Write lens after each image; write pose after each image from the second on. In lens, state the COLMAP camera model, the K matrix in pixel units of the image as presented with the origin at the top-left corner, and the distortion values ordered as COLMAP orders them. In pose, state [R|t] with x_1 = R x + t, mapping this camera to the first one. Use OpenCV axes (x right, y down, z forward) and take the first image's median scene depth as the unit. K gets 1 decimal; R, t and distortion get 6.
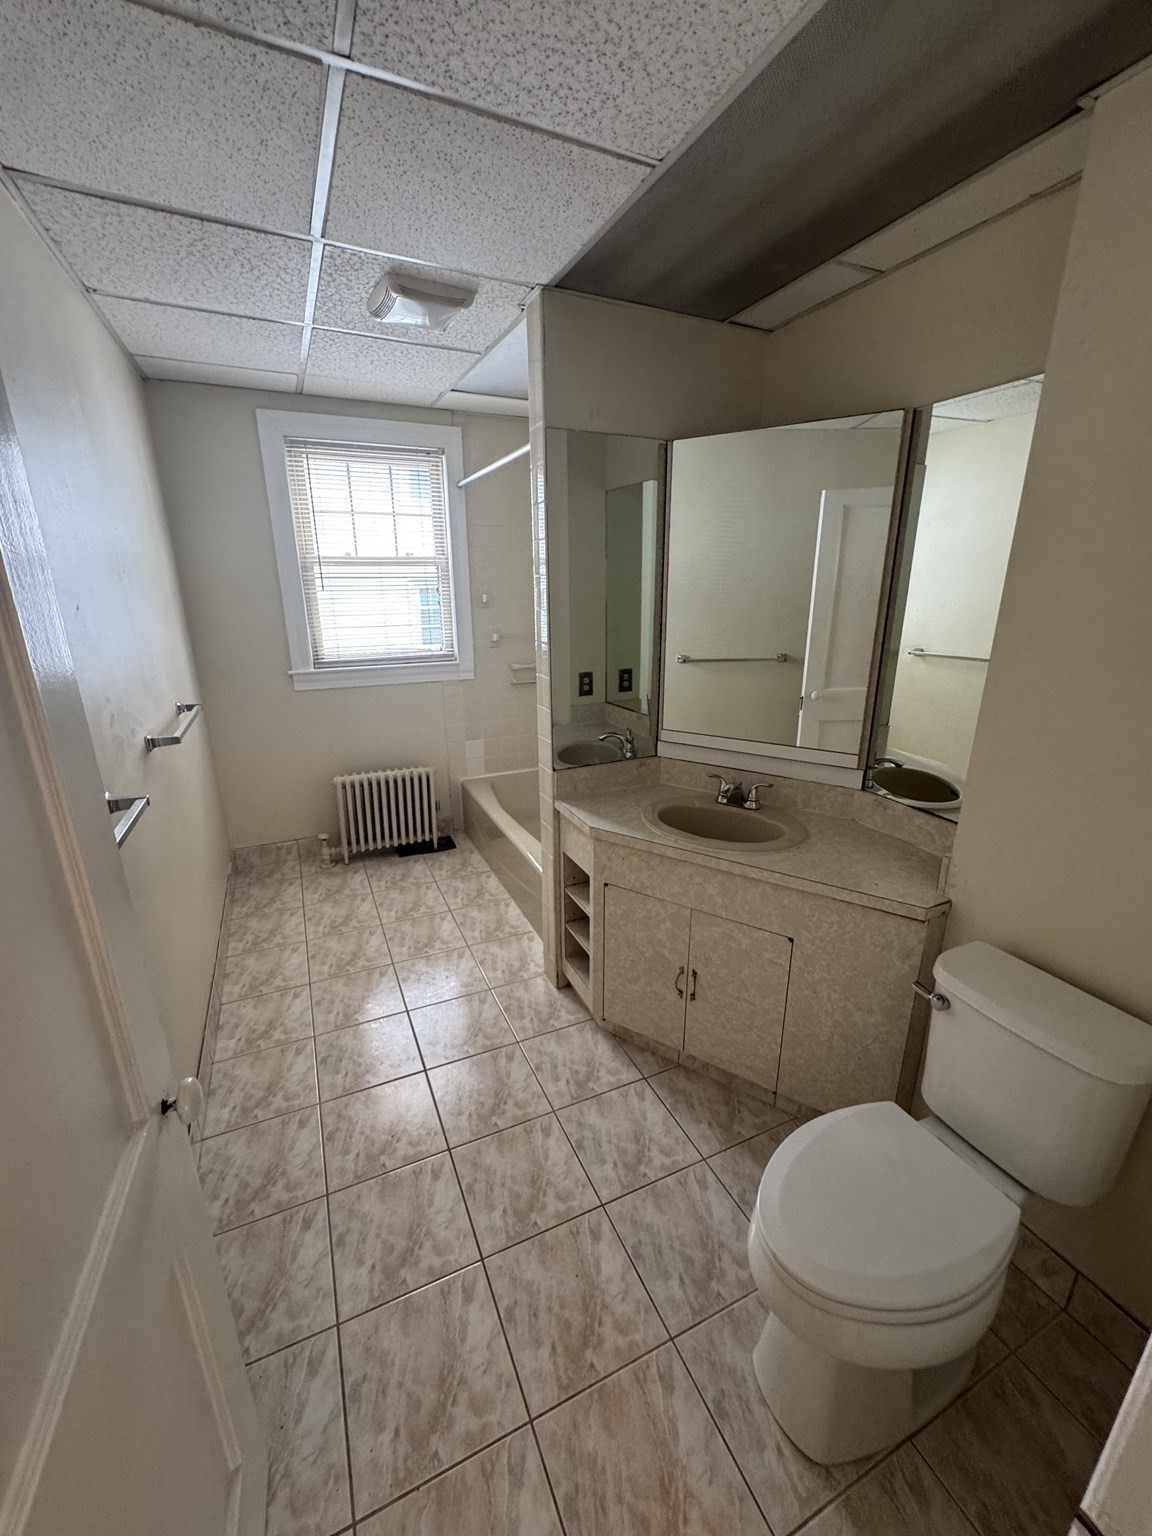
lens RADIAL K [[618.1, 0, 578.1], [0, 618.1, 762.7], [0, 0, 1]] dist [0.010696, -0.000091]
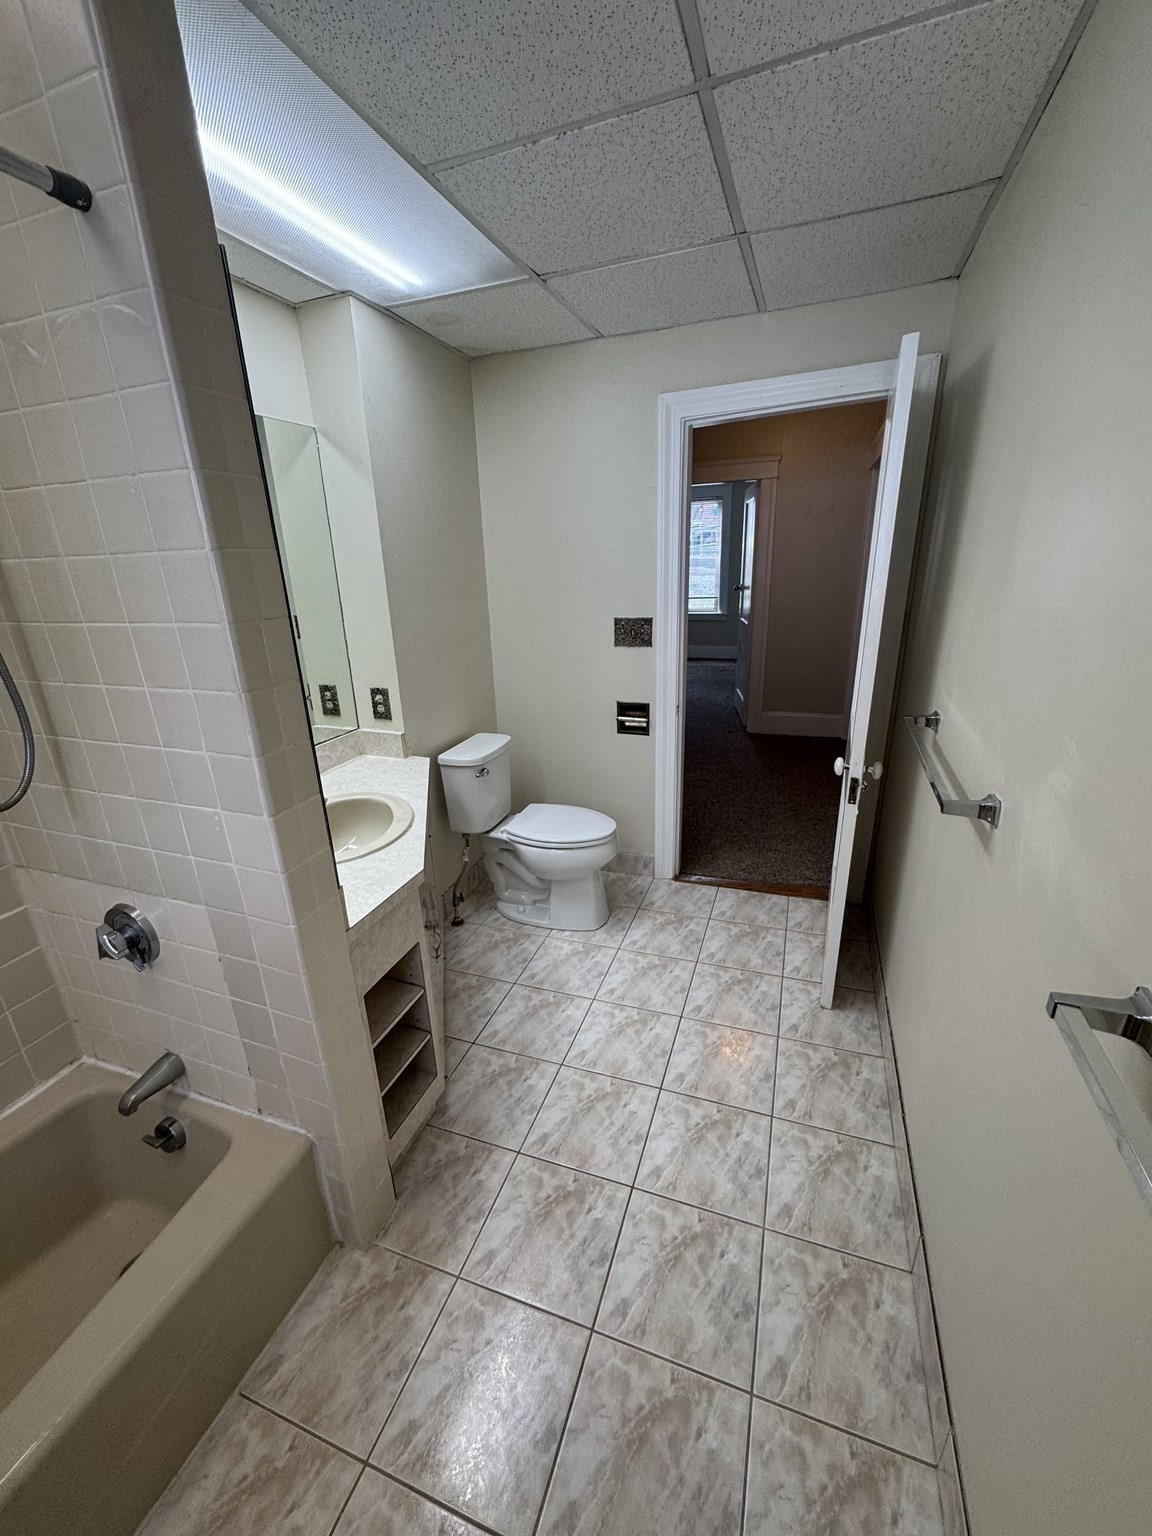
lens RADIAL K [[618.1, 0, 578.1], [0, 618.1, 762.7], [0, 0, 1]] dist [0.010696, -0.000091]
pose [[-0.707004, -0.231639, 0.668198, -0.540845], [0.196165, 0.843529, 0.499978, -0.322636], [-0.679459, 0.484564, -0.550939, 1.108067]]
